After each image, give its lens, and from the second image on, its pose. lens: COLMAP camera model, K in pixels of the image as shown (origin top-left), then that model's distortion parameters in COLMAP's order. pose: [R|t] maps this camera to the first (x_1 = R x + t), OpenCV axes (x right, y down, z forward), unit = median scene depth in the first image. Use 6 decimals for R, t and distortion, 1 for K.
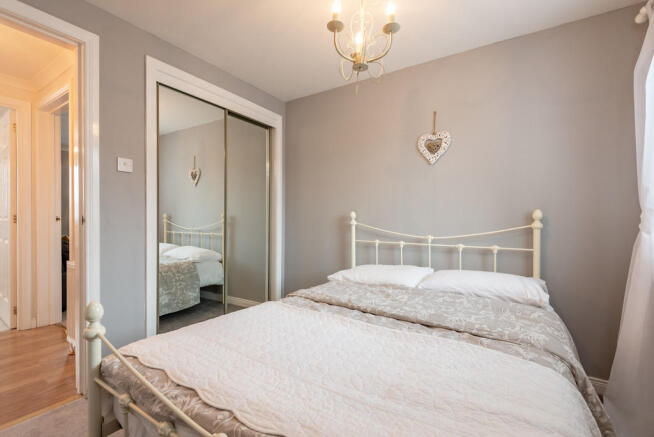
lens RADIAL K [[296.0, 0, 325.0], [0, 296.0, 219.2], [0, 0, 1]] dist [0.032386, -0.019041]
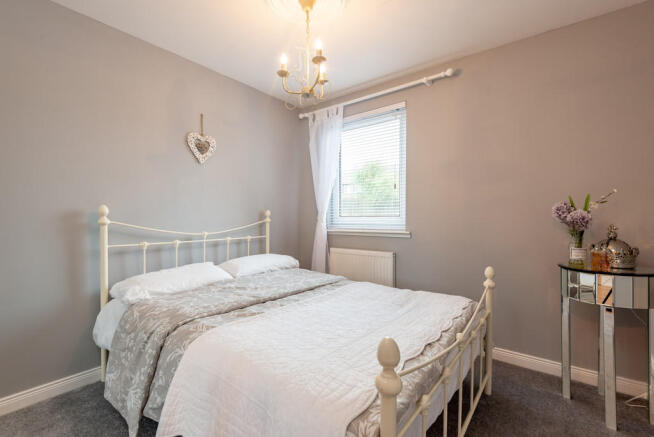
lens RADIAL K [[293.0, 0, 326.9], [0, 293.0, 216.2], [0, 0, 1]] dist [0.033286, -0.017743]
pose [[0.084156, -0.001189, 0.996452, -0.710702], [-0.000875, 0.999999, 0.001267, -0.002446], [-0.996452, -0.000979, 0.084155, 0.529301]]
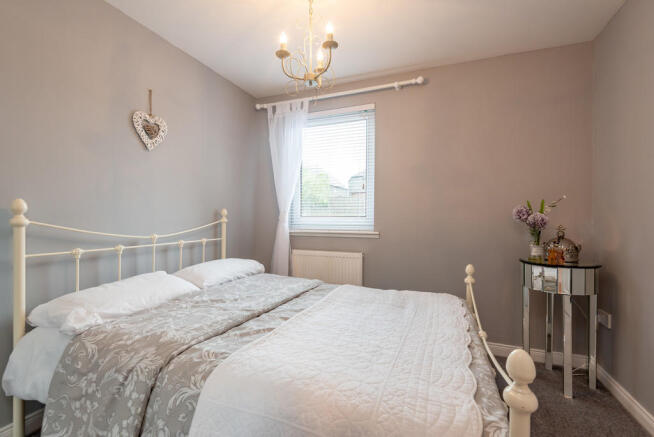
lens RADIAL K [[293.0, 0, 326.9], [0, 293.0, 216.2], [0, 0, 1]] dist [0.033286, -0.017743]
pose [[-0.194999, -0.002533, 0.980800, -0.637377], [-0.009239, 0.999957, 0.000746, -0.002813], [-0.980760, -0.008916, -0.195014, 0.745807]]
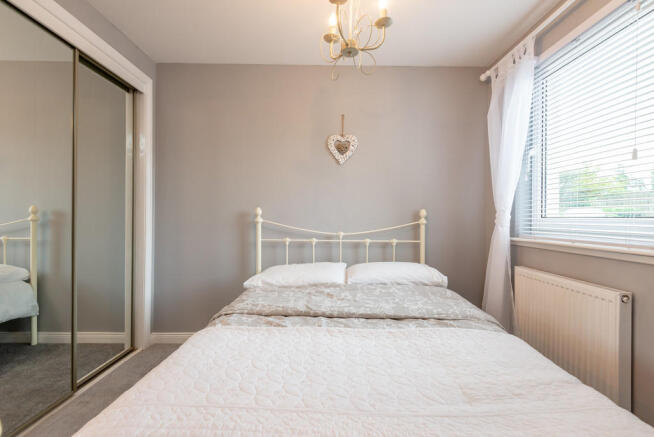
lens RADIAL K [[293.0, 0, 326.9], [0, 293.0, 216.2], [0, 0, 1]] dist [0.033286, -0.017743]
pose [[0.832912, 0.001559, 0.553403, -0.287529], [-0.003708, 0.999989, 0.002763, -0.003925], [-0.553393, -0.004353, 0.832909, 0.180985]]
